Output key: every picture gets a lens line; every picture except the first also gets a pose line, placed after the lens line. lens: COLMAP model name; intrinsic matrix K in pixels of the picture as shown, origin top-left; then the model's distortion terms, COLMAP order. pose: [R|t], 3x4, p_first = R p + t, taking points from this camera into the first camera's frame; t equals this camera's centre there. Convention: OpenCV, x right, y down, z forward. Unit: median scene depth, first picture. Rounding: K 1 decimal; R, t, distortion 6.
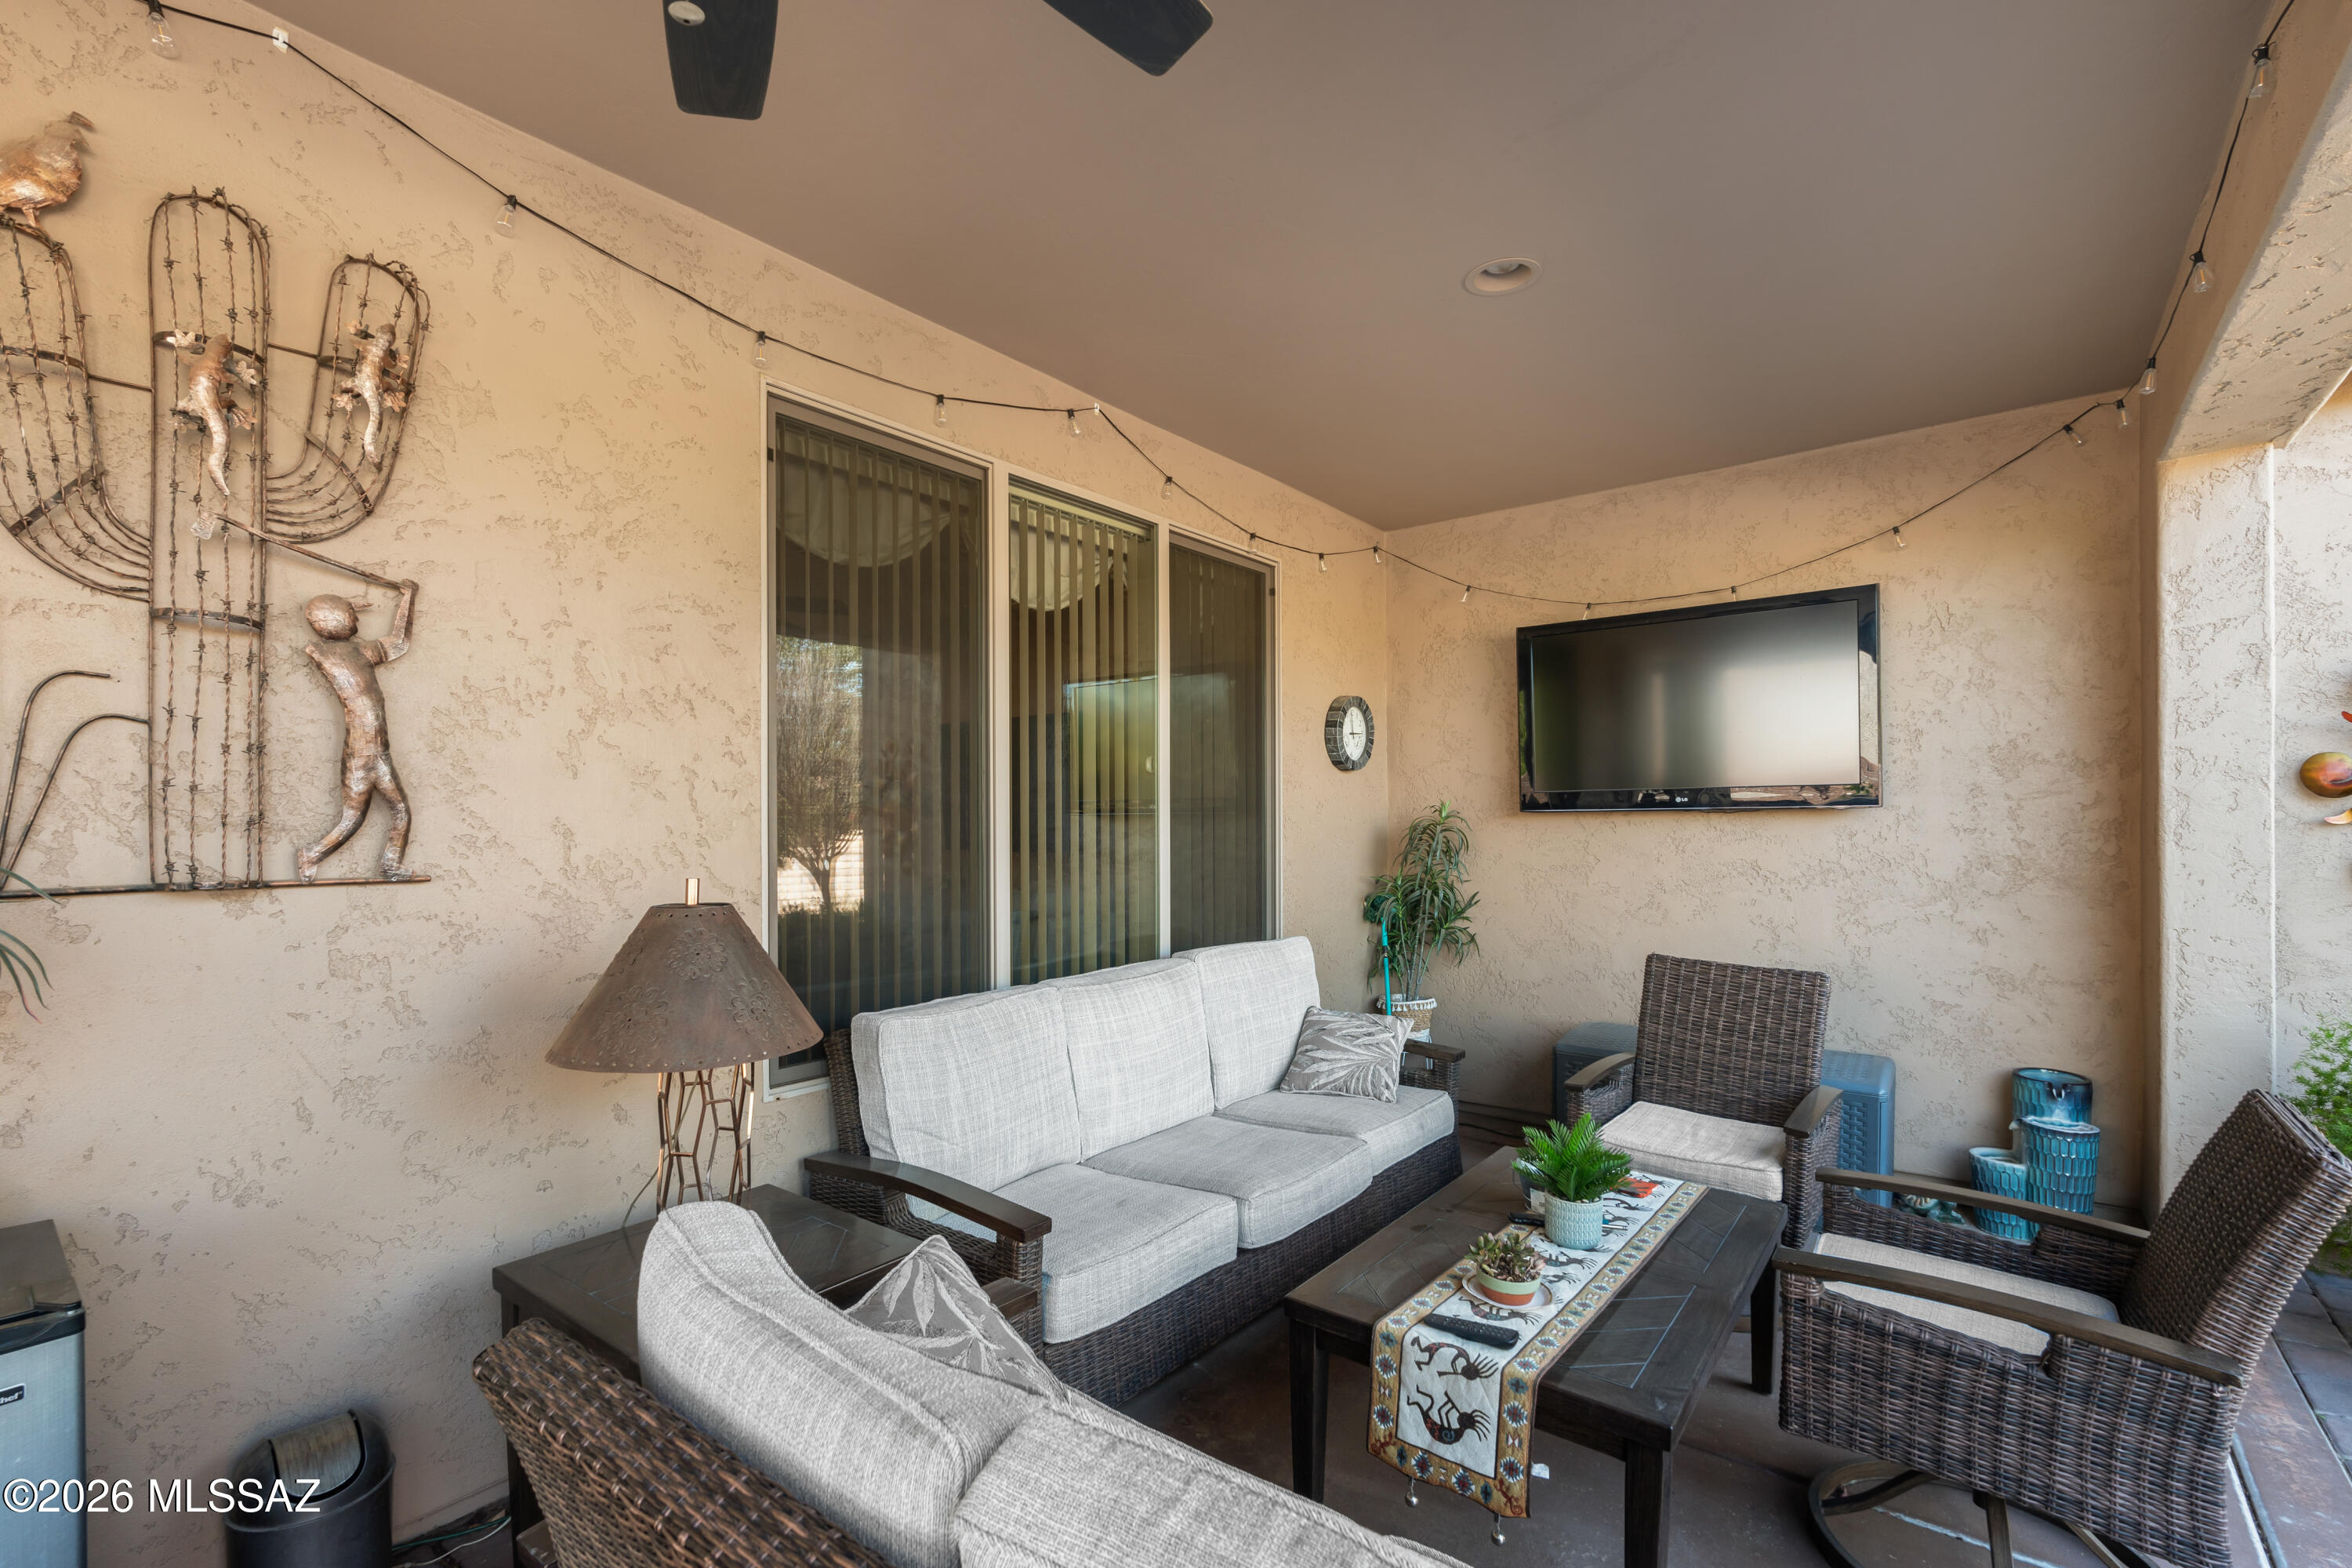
lens RADIAL K [[1030.9, 0, 1185.4], [0, 1030.9, 819.7], [0, 0, 1]] dist [-0.010599, 0.001315]
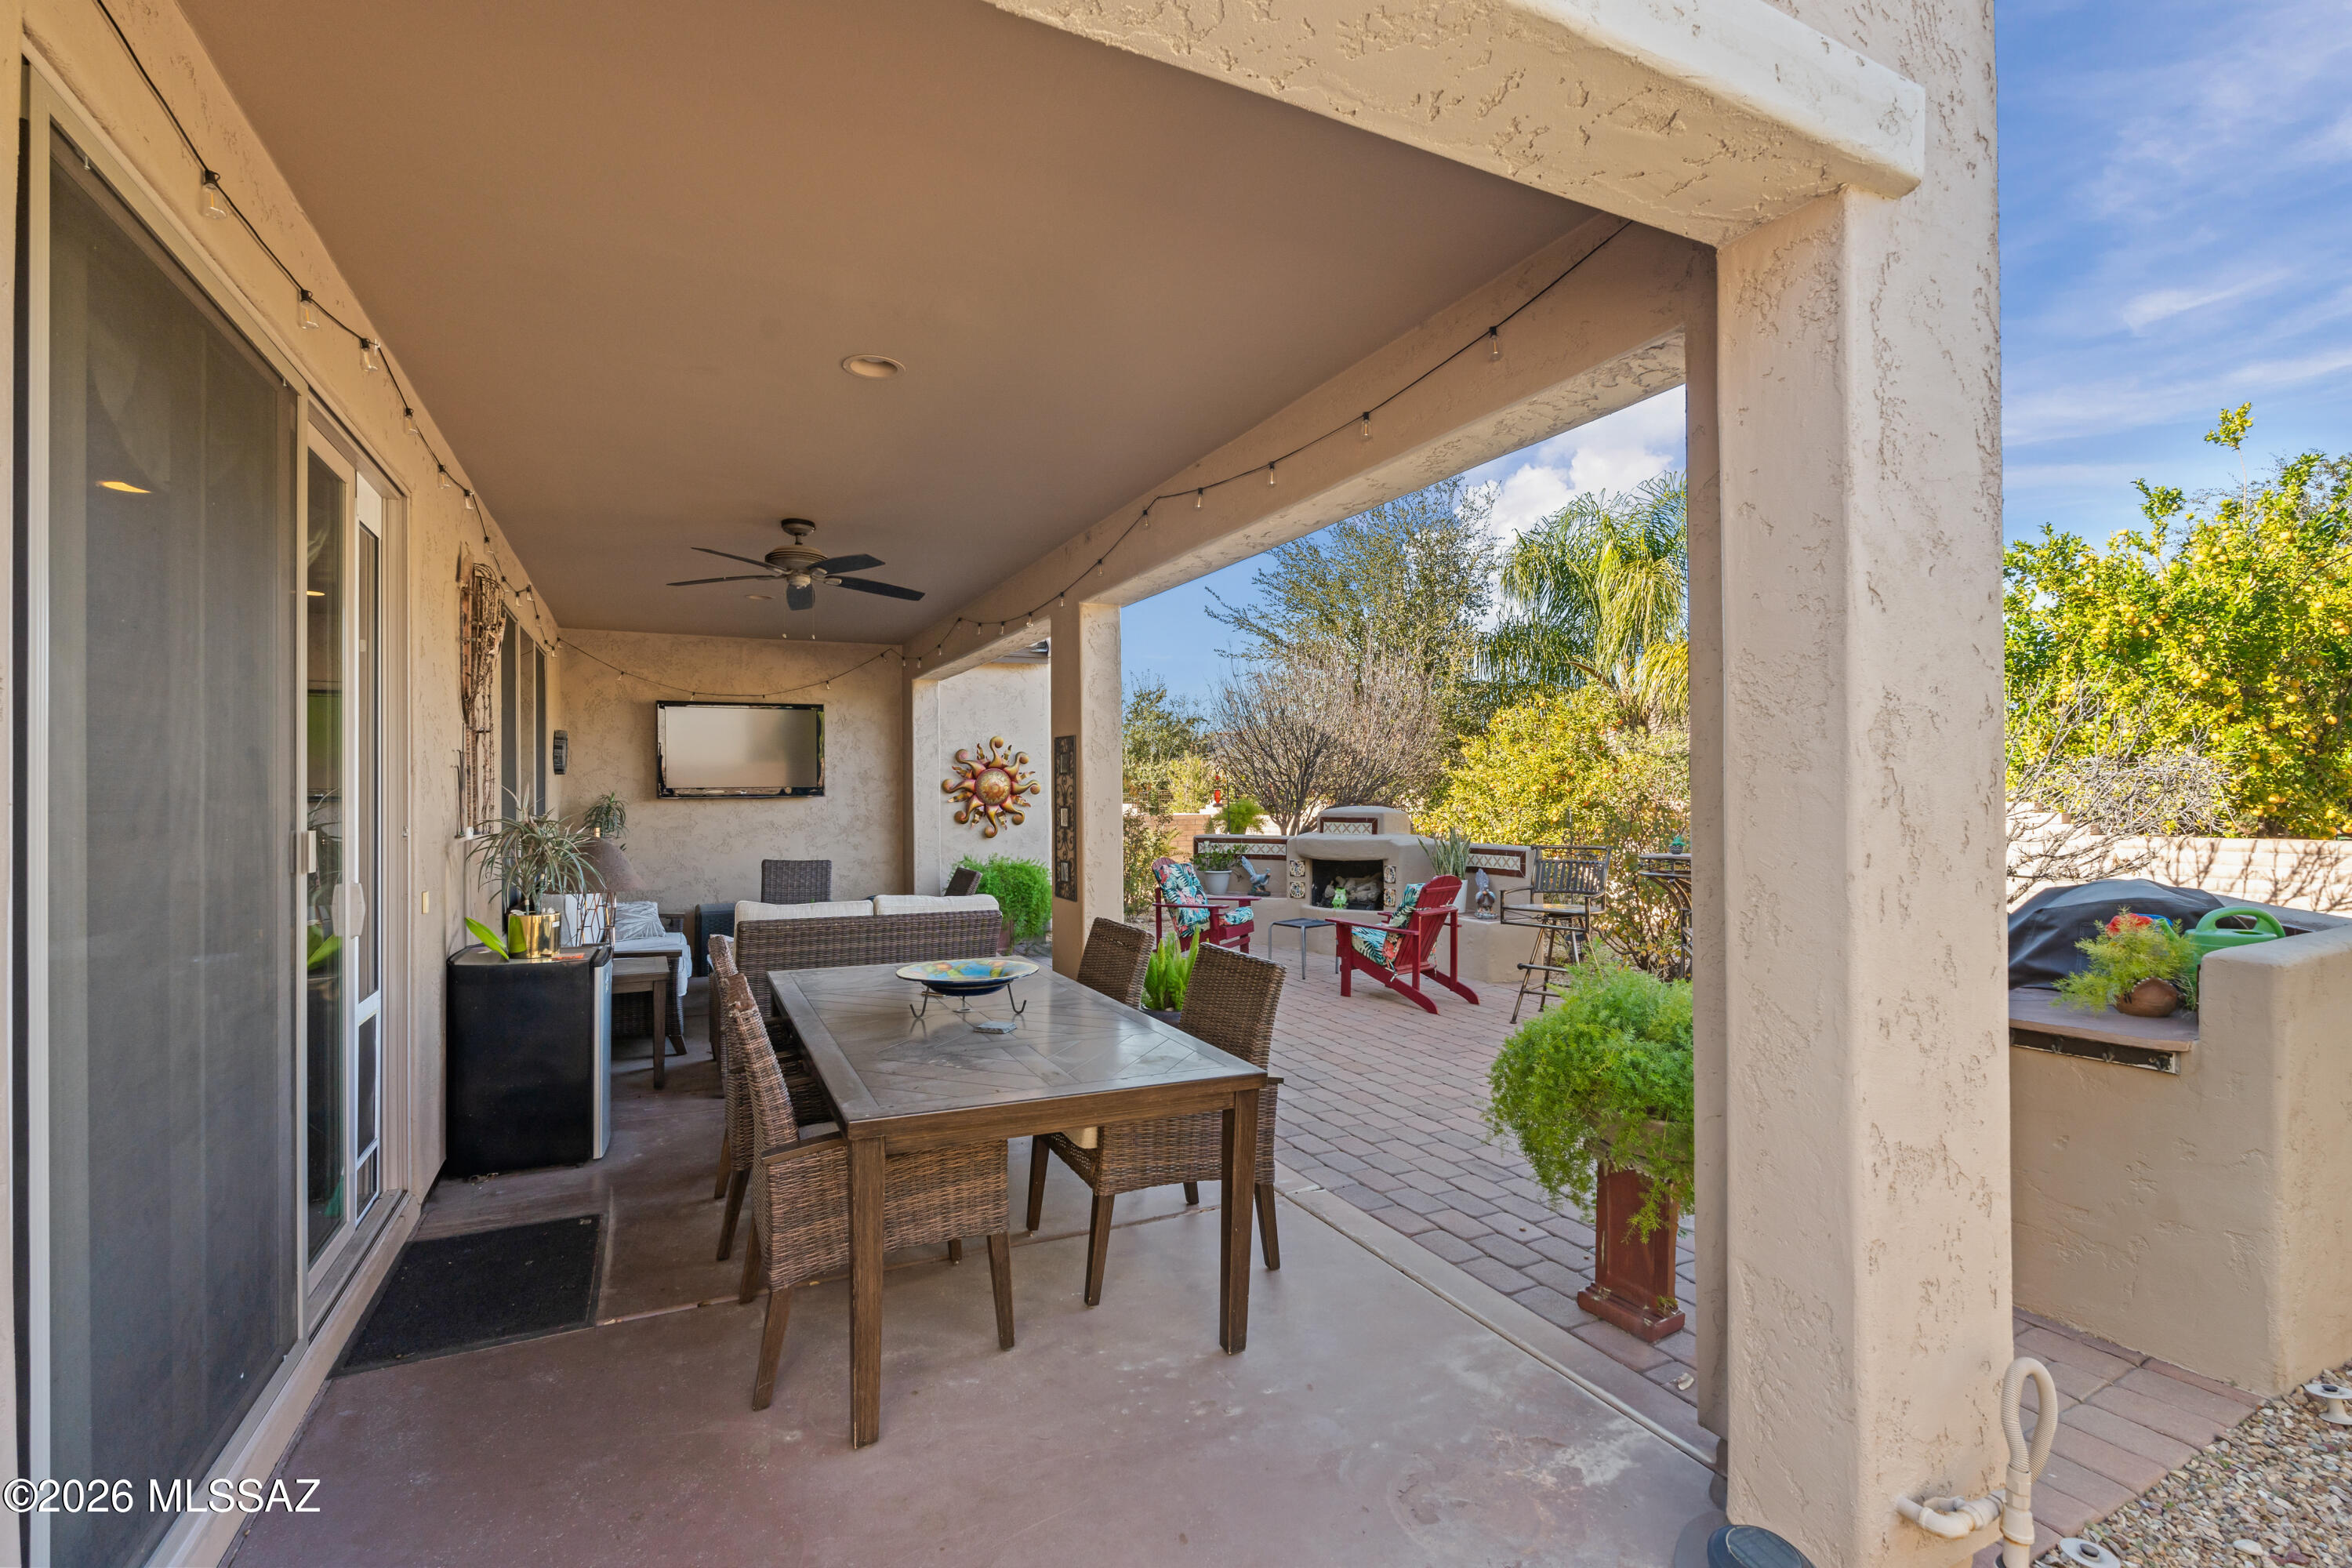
lens RADIAL K [[1030.9, 0, 1176.5], [0, 1030.9, 786.2], [0, 0, 1]] dist [-0.010599, 0.001315]
pose [[0.420741, 0.003283, 0.907175, -1.203539], [0.001820, 0.999988, -0.004463, -0.024693], [-0.907179, 0.003529, 0.420730, -0.794843]]
